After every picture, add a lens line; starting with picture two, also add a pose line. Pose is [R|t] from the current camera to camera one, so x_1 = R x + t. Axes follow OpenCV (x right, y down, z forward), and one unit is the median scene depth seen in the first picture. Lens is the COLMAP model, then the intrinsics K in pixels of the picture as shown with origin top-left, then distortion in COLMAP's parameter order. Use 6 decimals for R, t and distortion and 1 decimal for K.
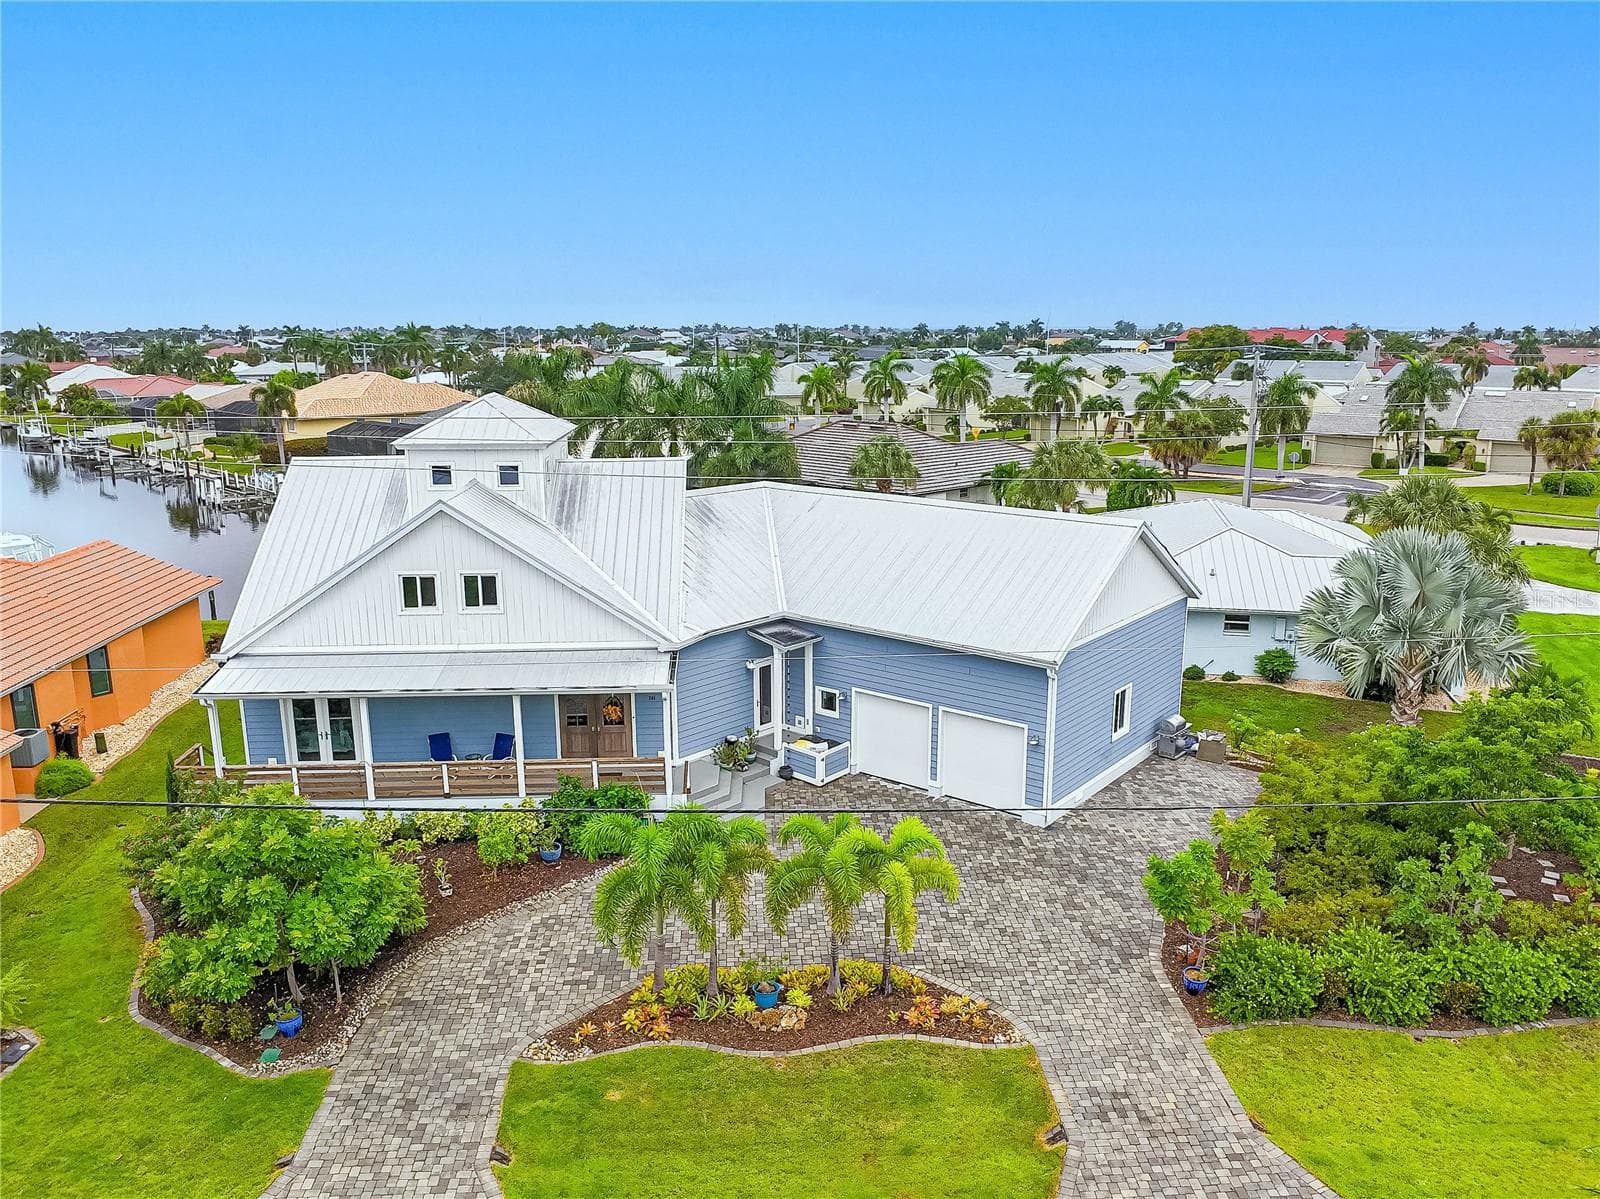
lens RADIAL K [[1209.6, 0, 802.9], [0, 1209.6, 599.2], [0, 0, 1]] dist [-0.029522, -0.002824]
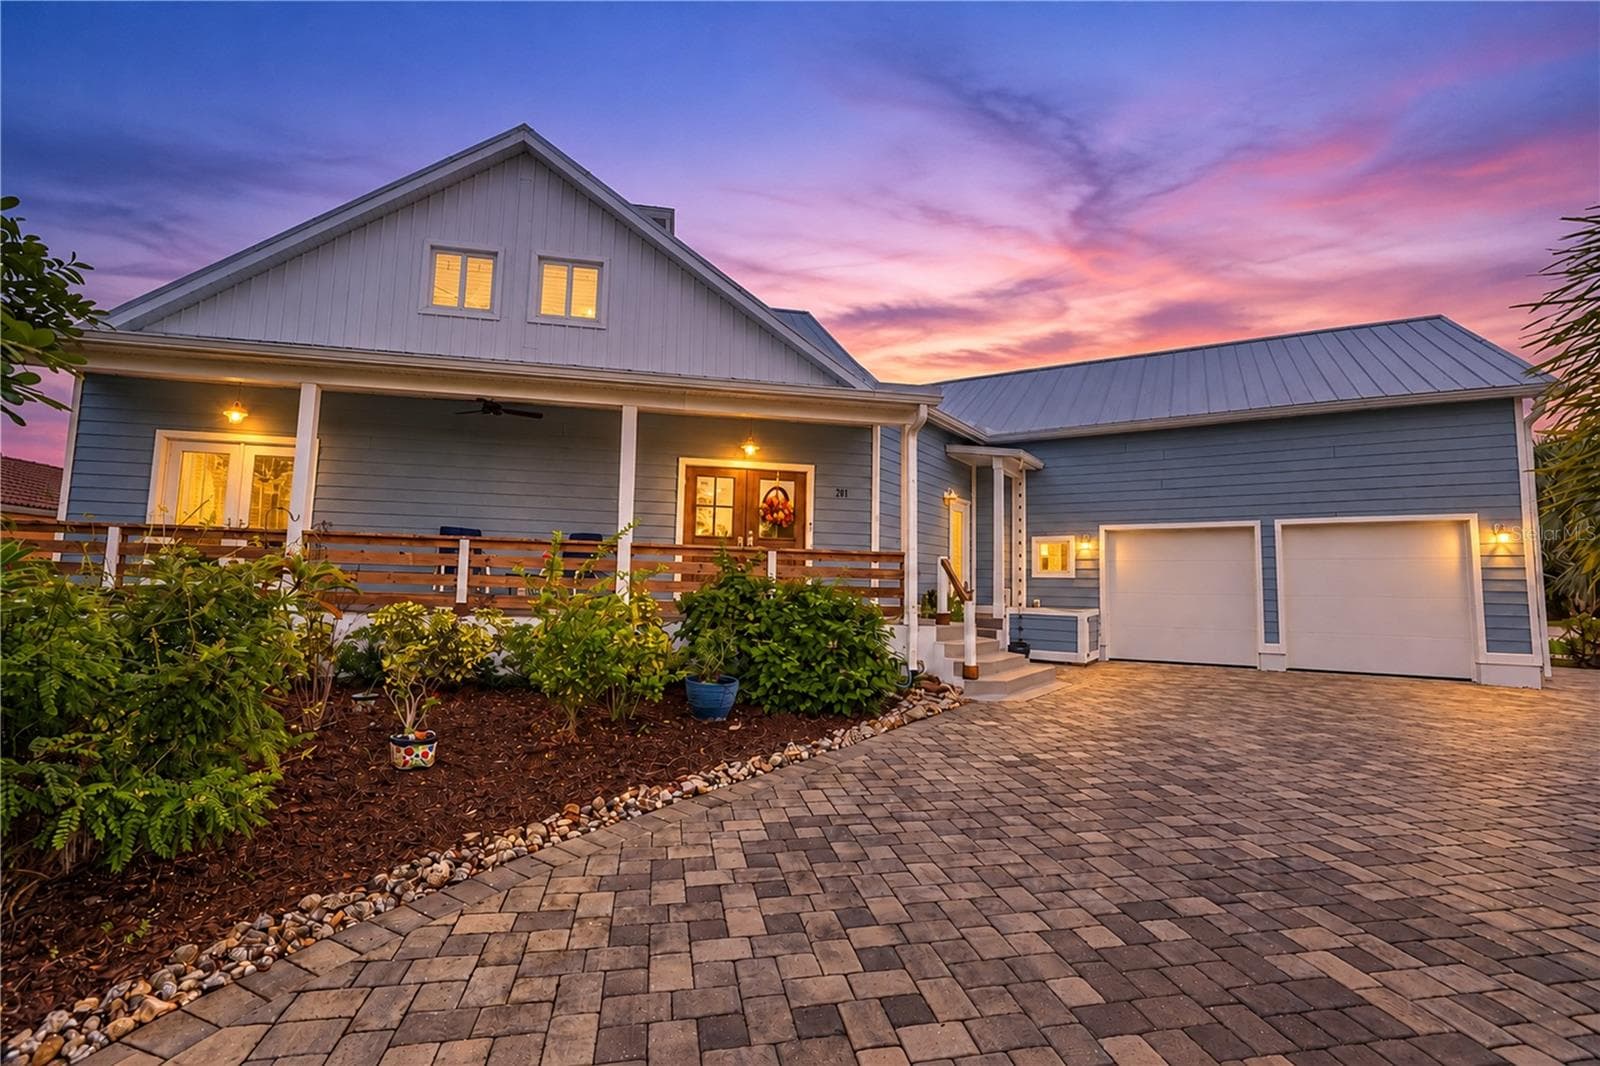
lens RADIAL K [[695.8, 0, 794.2], [0, 695.8, 513.3], [0, 0, 1]] dist [-0.029789, 0.000140]
pose [[0.990921, 0.042620, 0.127510, -0.196713], [0.001429, 0.945029, -0.326983, 0.210459], [-0.134436, 0.324197, 0.936388, 0.701013]]
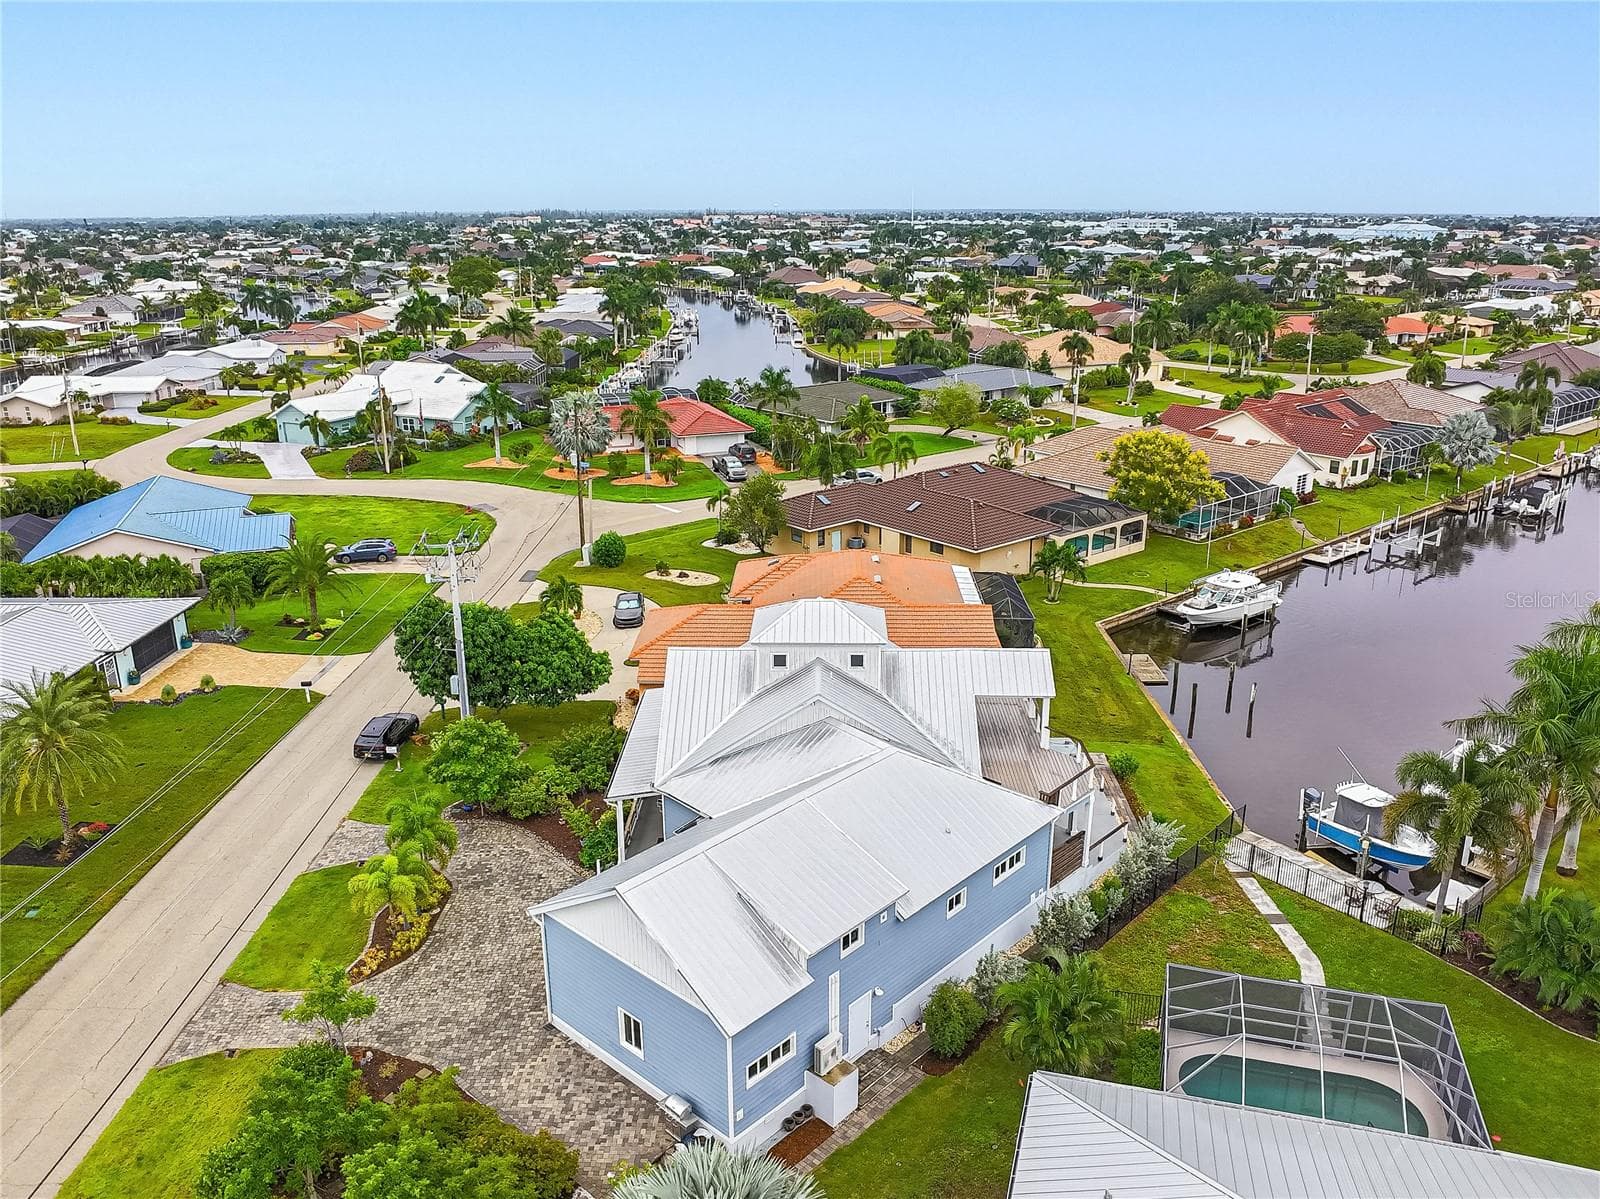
lens RADIAL K [[1213.7, 0, 798.6], [0, 1213.7, 595.3], [0, 0, 1]] dist [-0.016709, -0.032862]
pose [[-0.075841, 0.308878, -0.948073, 1.286403], [-0.215323, 0.923304, 0.318033, -0.728808], [0.973593, 0.228262, -0.003516, 1.137202]]
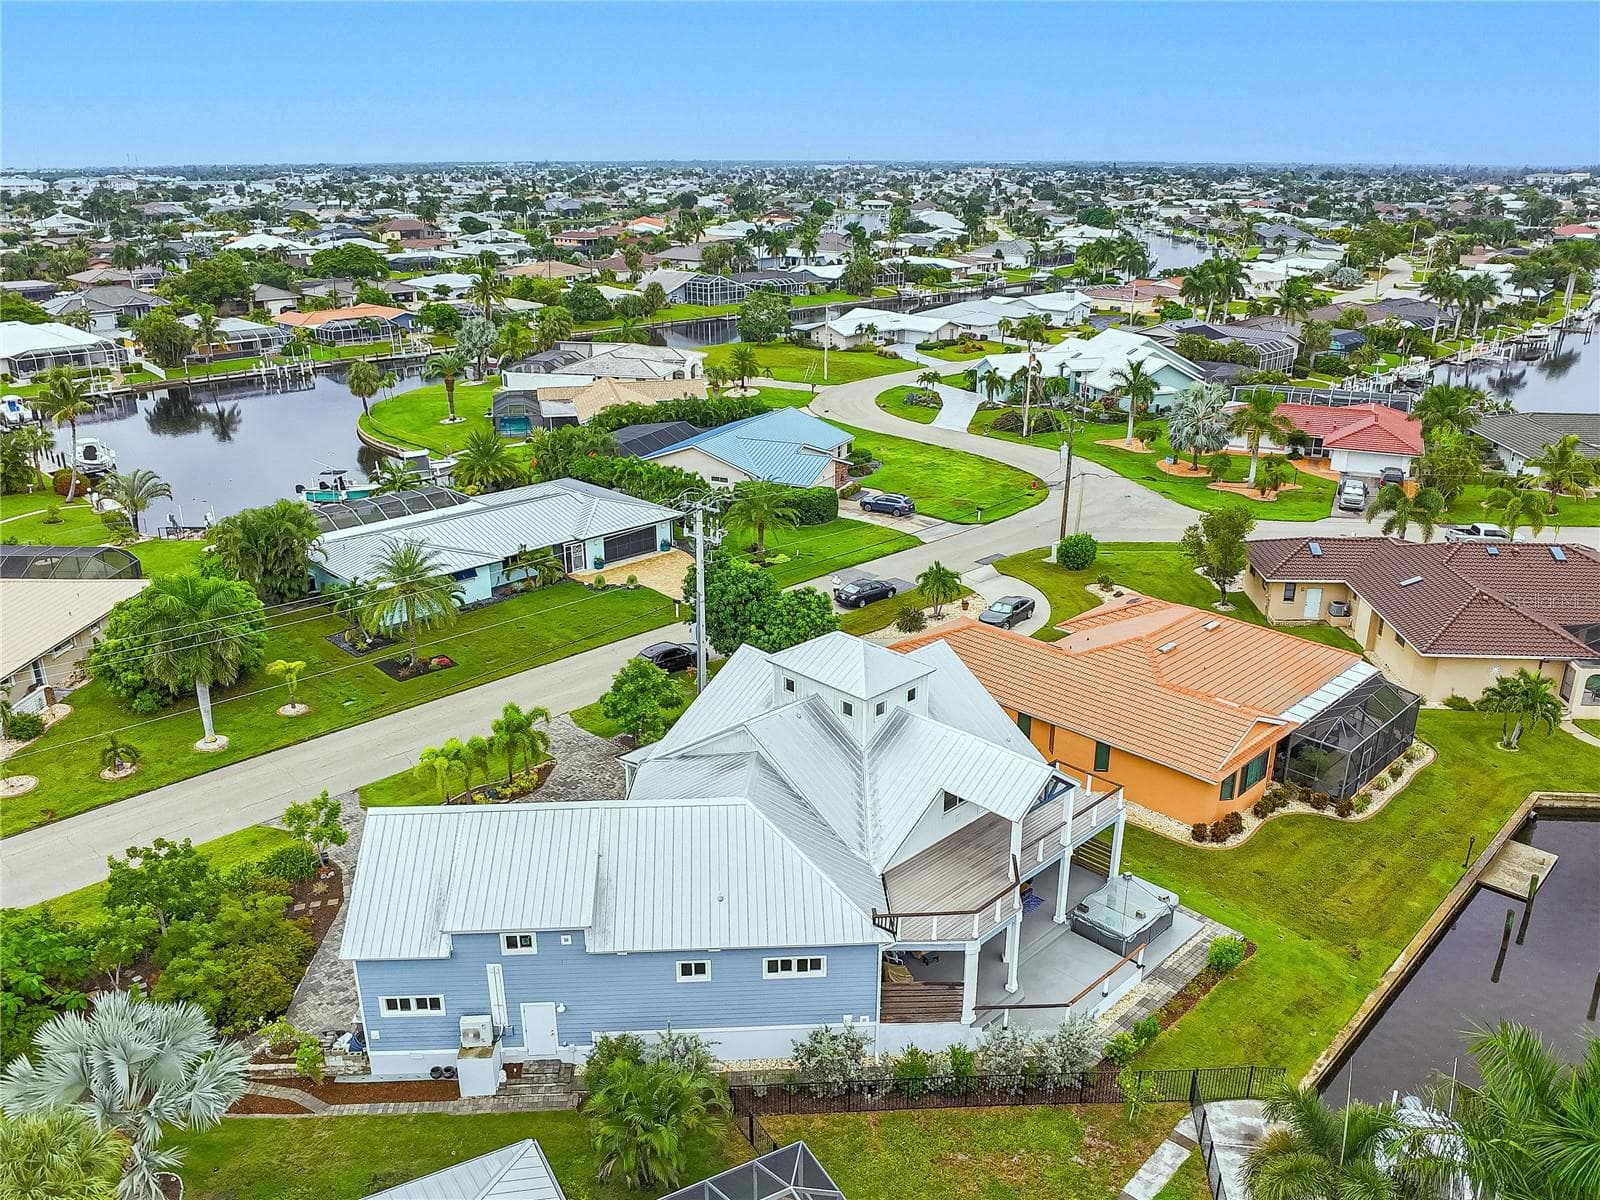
lens RADIAL K [[1223.5, 0, 799.8], [0, 1223.5, 599.5], [0, 0, 1]] dist [-0.023361, -0.017153]
pose [[-0.753284, 0.229120, -0.616495, 0.712583], [-0.140814, 0.859436, 0.491468, -1.009307], [0.642444, 0.457027, -0.615136, 2.076525]]
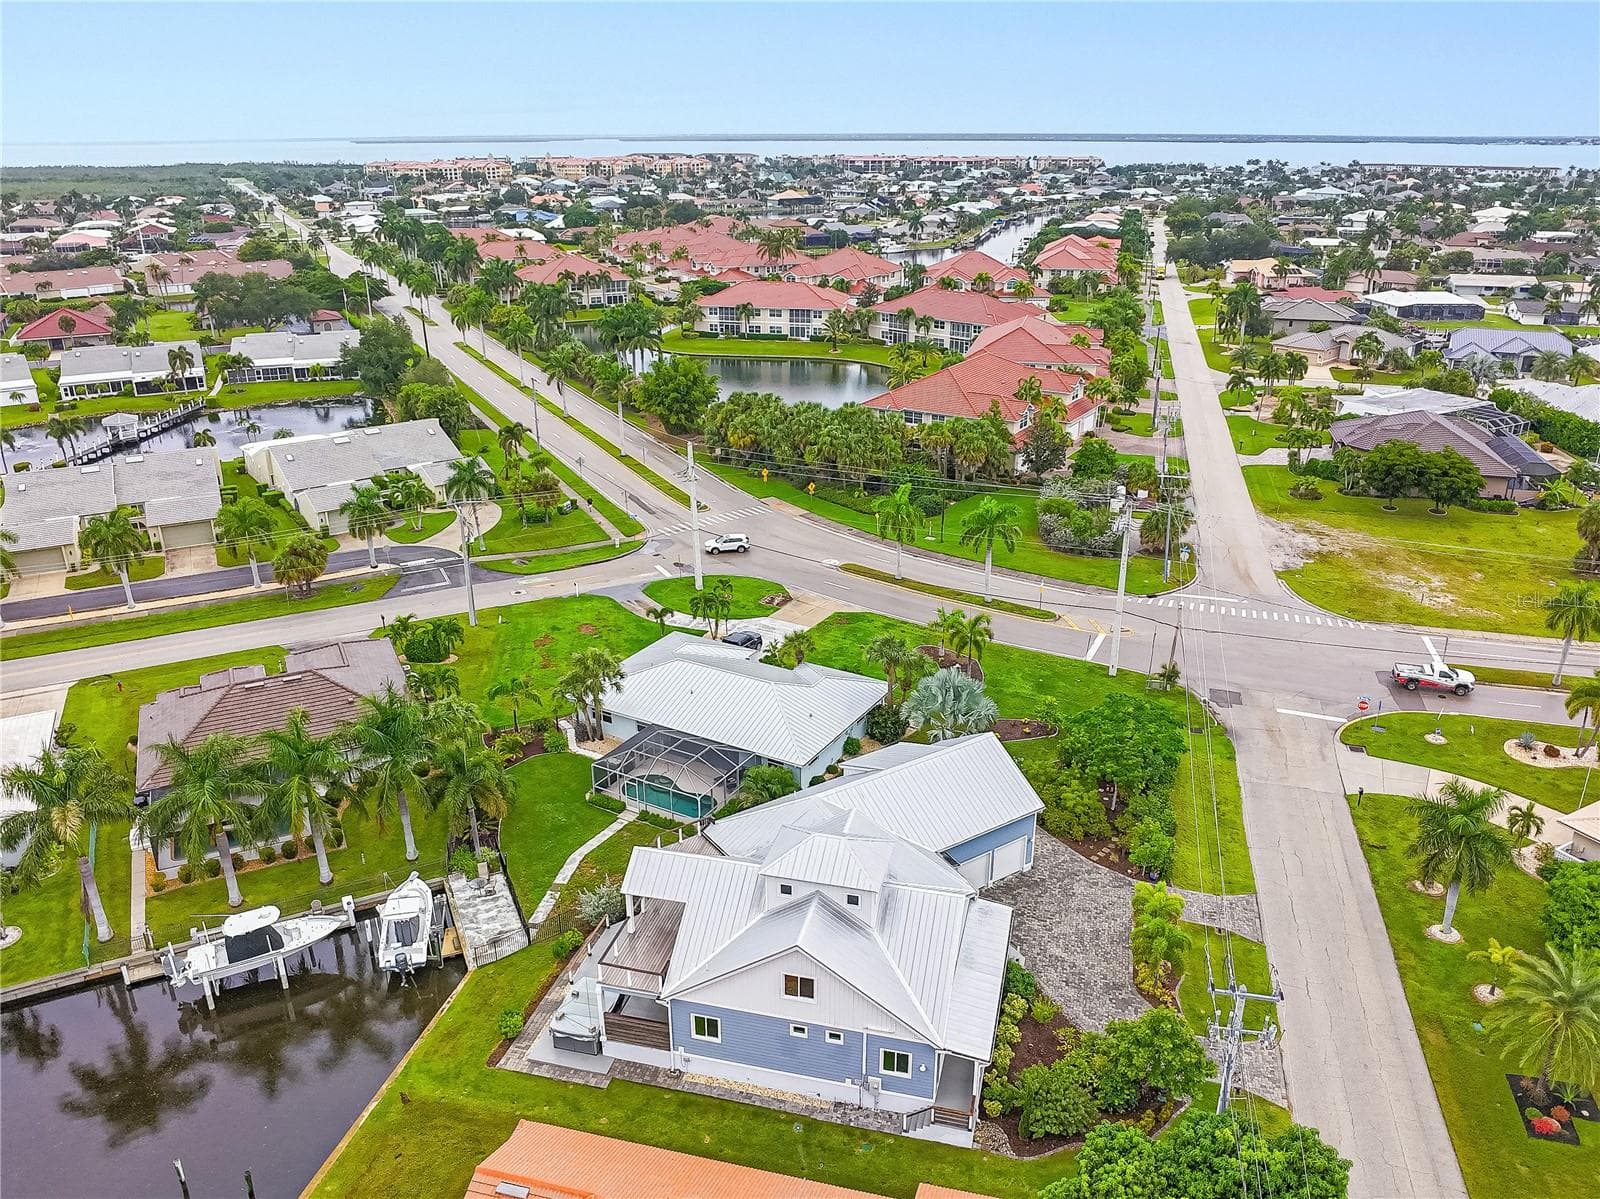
lens RADIAL K [[1190.1, 0, 809.1], [0, 1190.1, 595.1], [0, 0, 1]] dist [-0.020233, -0.024630]
pose [[0.300396, -0.347250, 0.888358, -1.791622], [0.210170, 0.932580, 0.293467, -1.074649], [-0.930371, 0.098549, 0.353125, 0.515172]]
